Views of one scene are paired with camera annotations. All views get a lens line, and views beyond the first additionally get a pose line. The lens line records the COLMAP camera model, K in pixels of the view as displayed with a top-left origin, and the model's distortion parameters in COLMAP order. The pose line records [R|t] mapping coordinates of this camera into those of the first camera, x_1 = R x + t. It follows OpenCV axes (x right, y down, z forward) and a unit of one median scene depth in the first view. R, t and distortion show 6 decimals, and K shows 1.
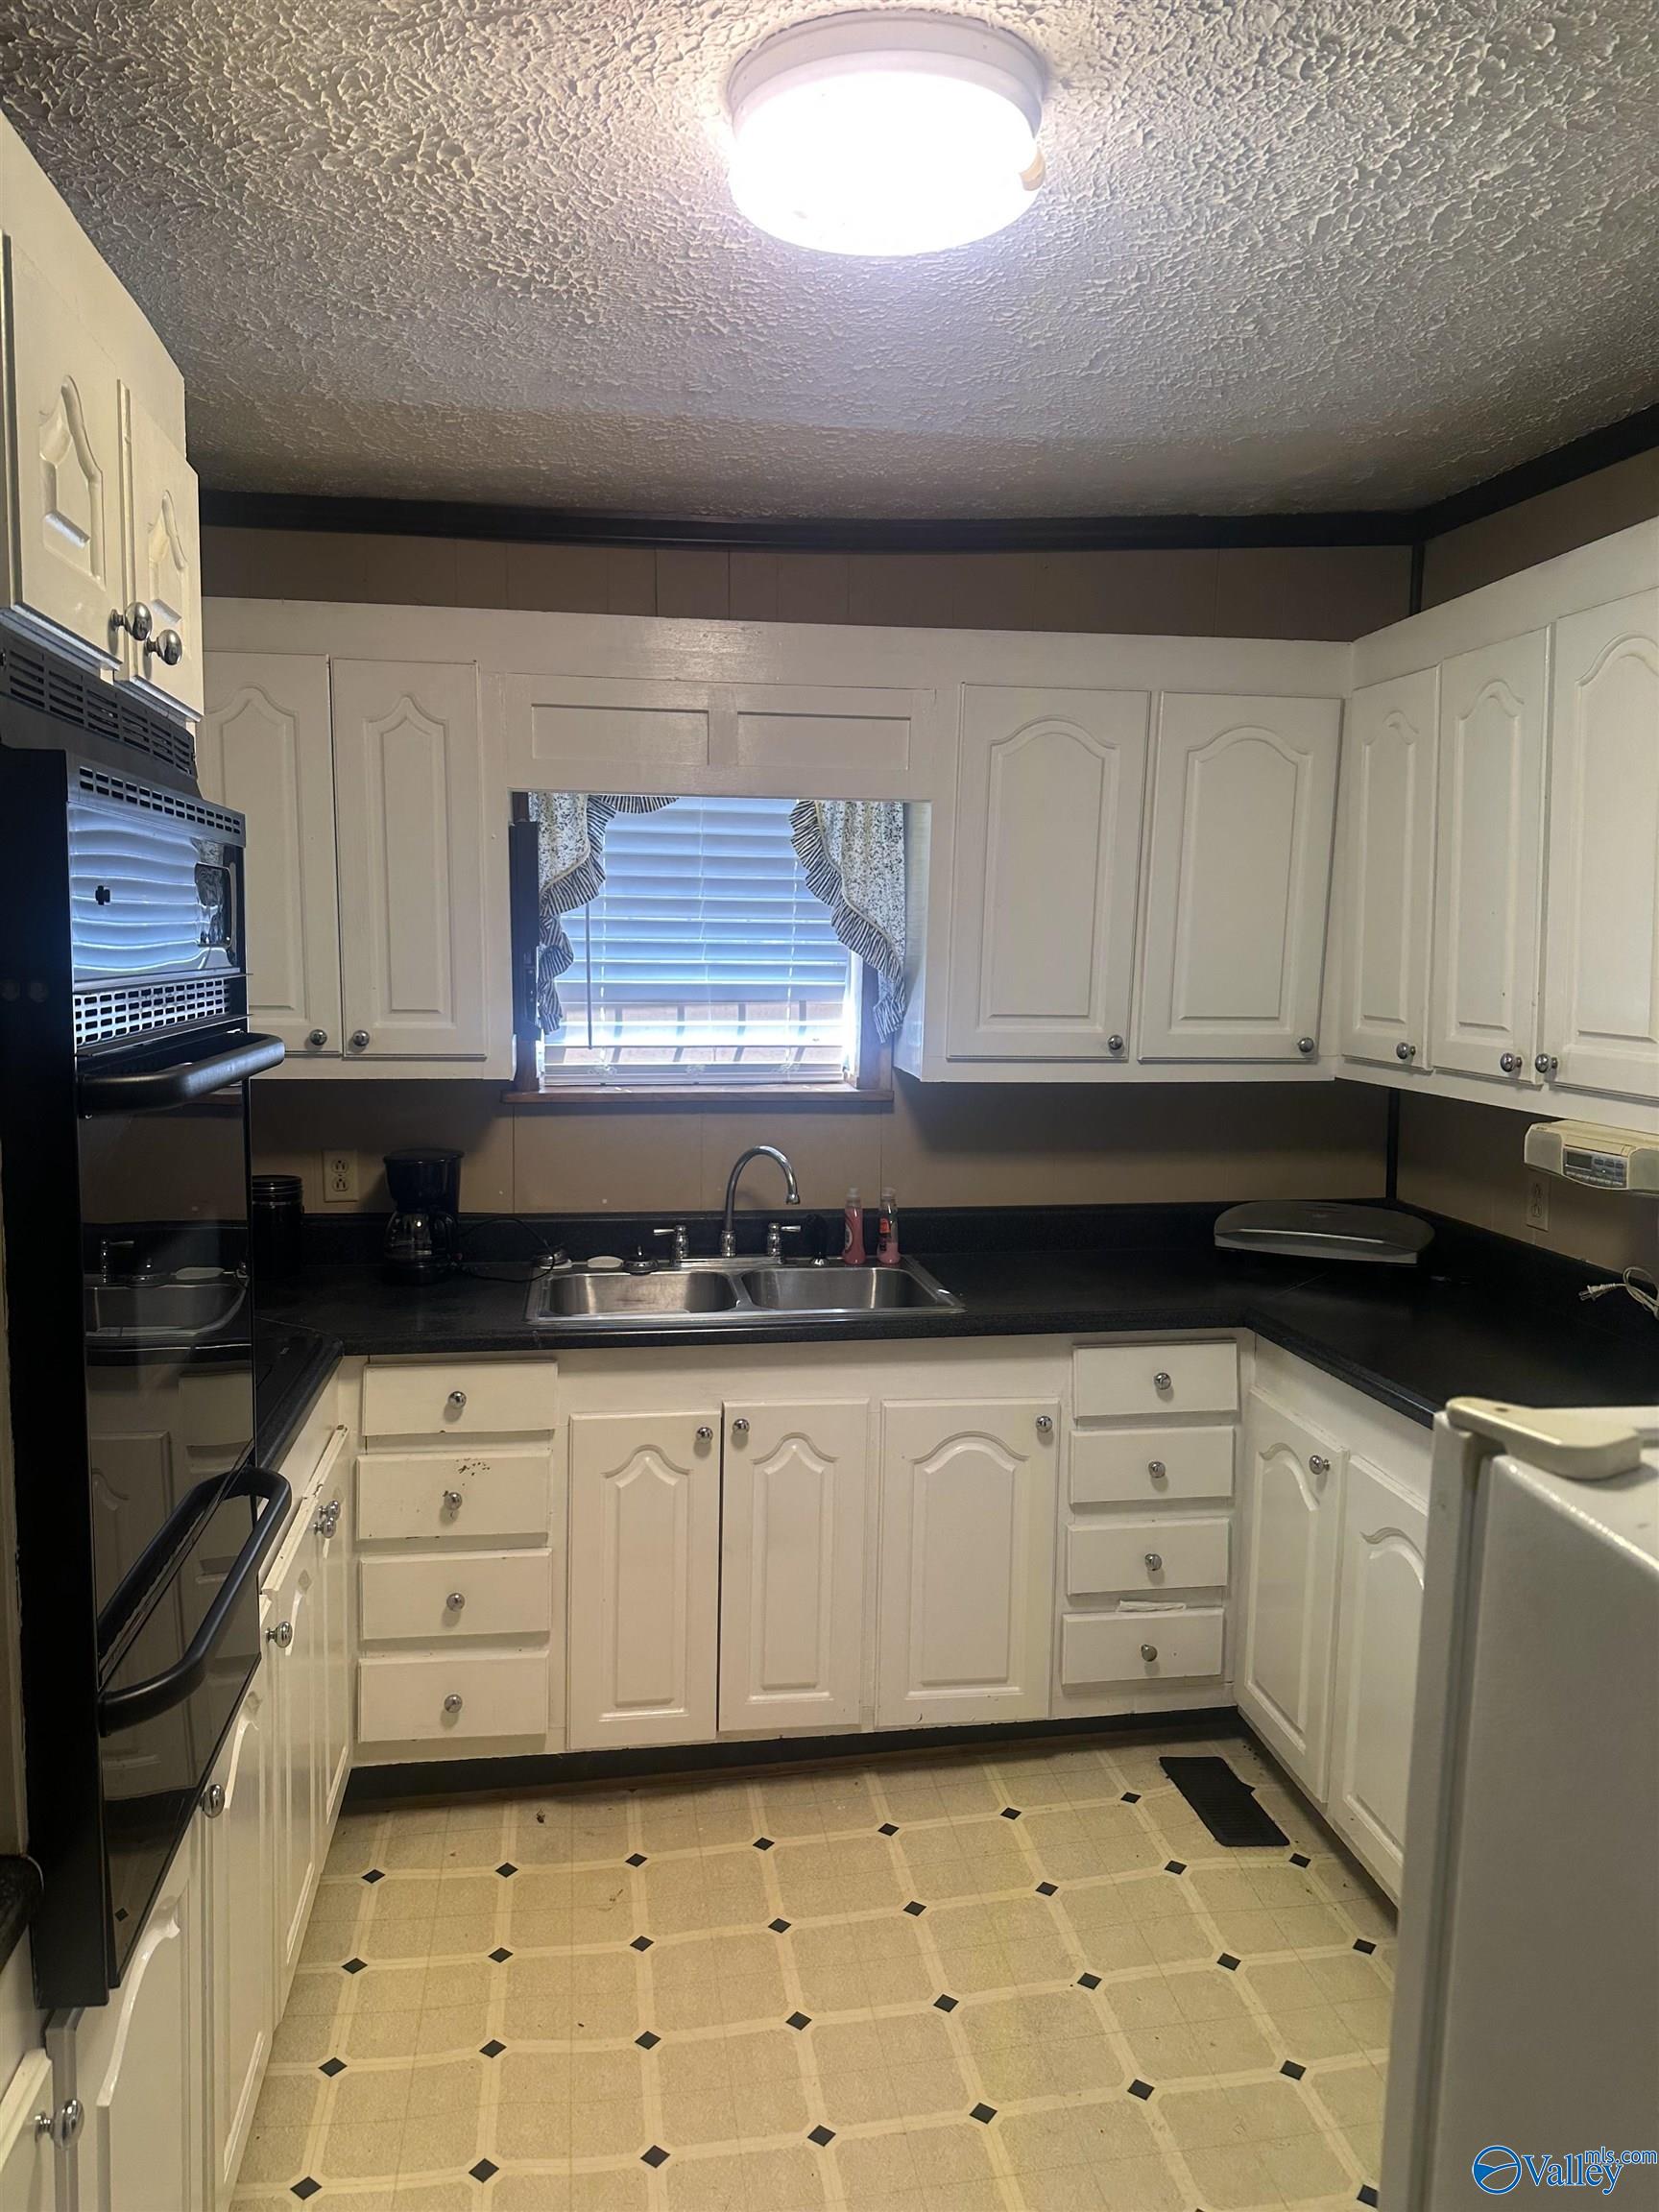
lens RADIAL K [[1660.5, 0, 835.0], [0, 1660.5, 1113.4], [0, 0, 1]] dist [0.165063, -0.274830]
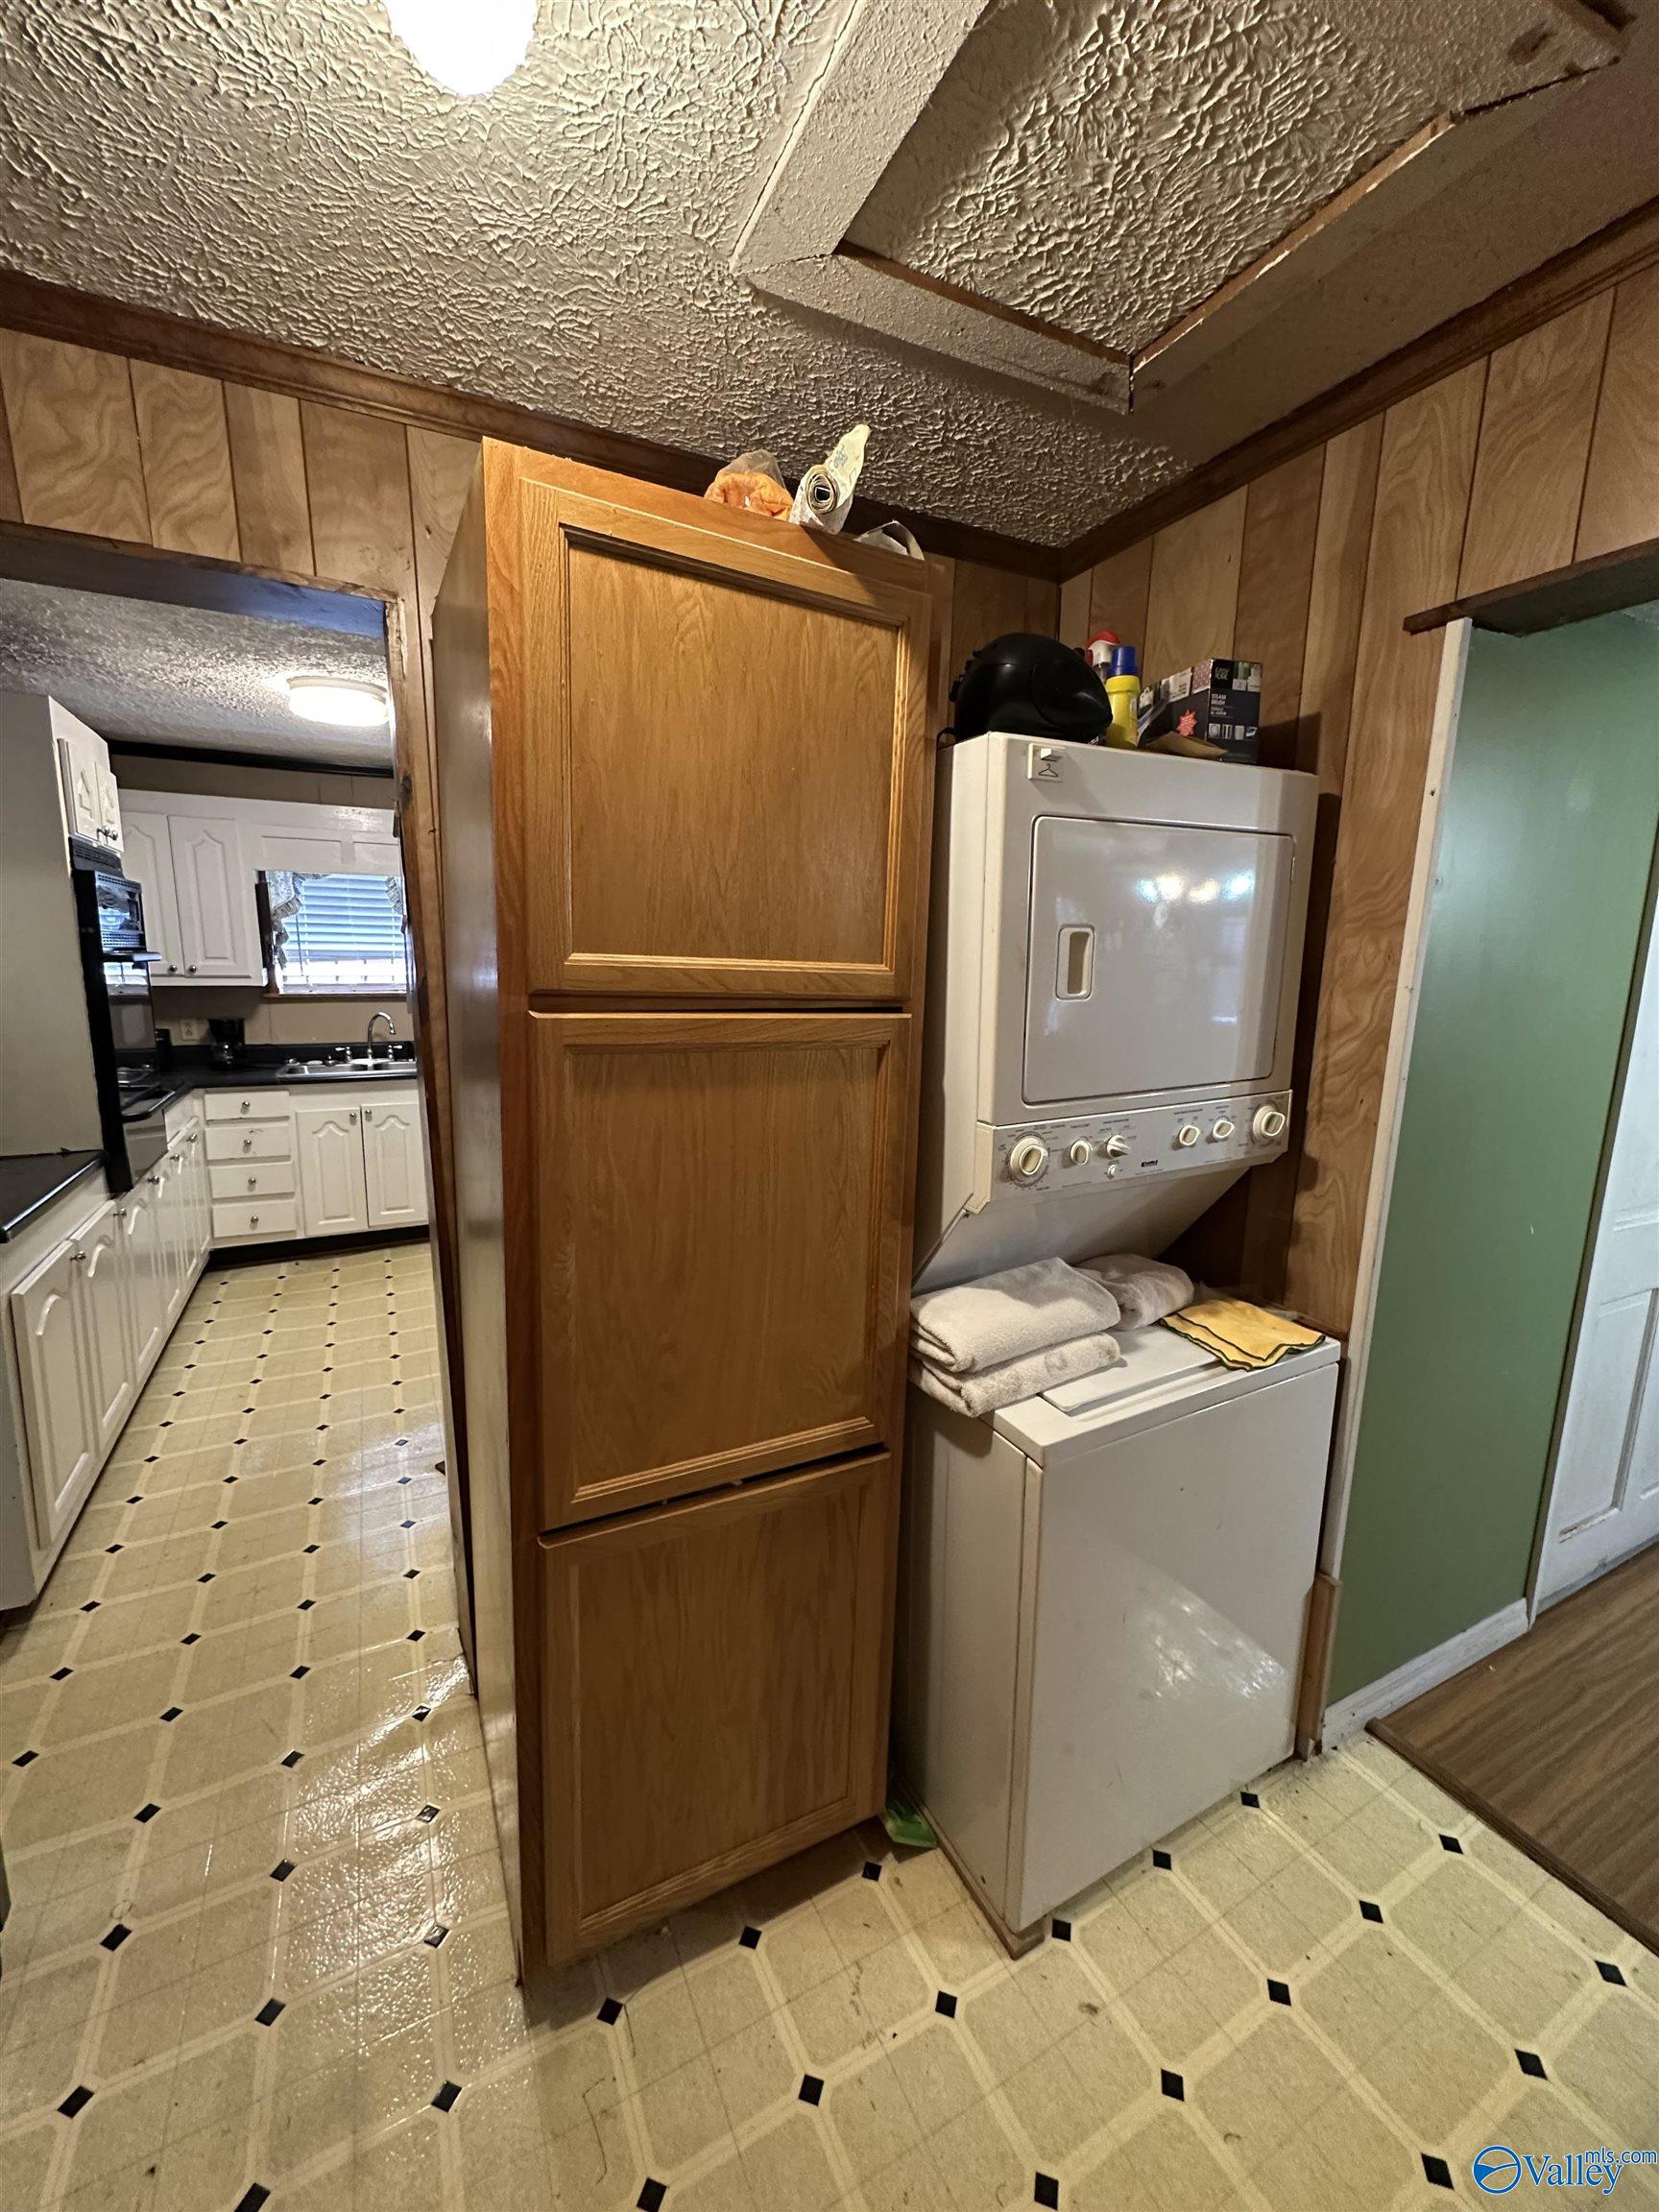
lens RADIAL K [[914.0, 0, 823.4], [0, 914.0, 1098.1], [0, 0, 1]] dist [0.012986, 0.000068]
pose [[0.950814, -0.051829, 0.305397, 0.184763], [0.033755, 0.997368, 0.064171, 0.091452], [-0.307919, -0.050706, 0.950061, -0.607277]]
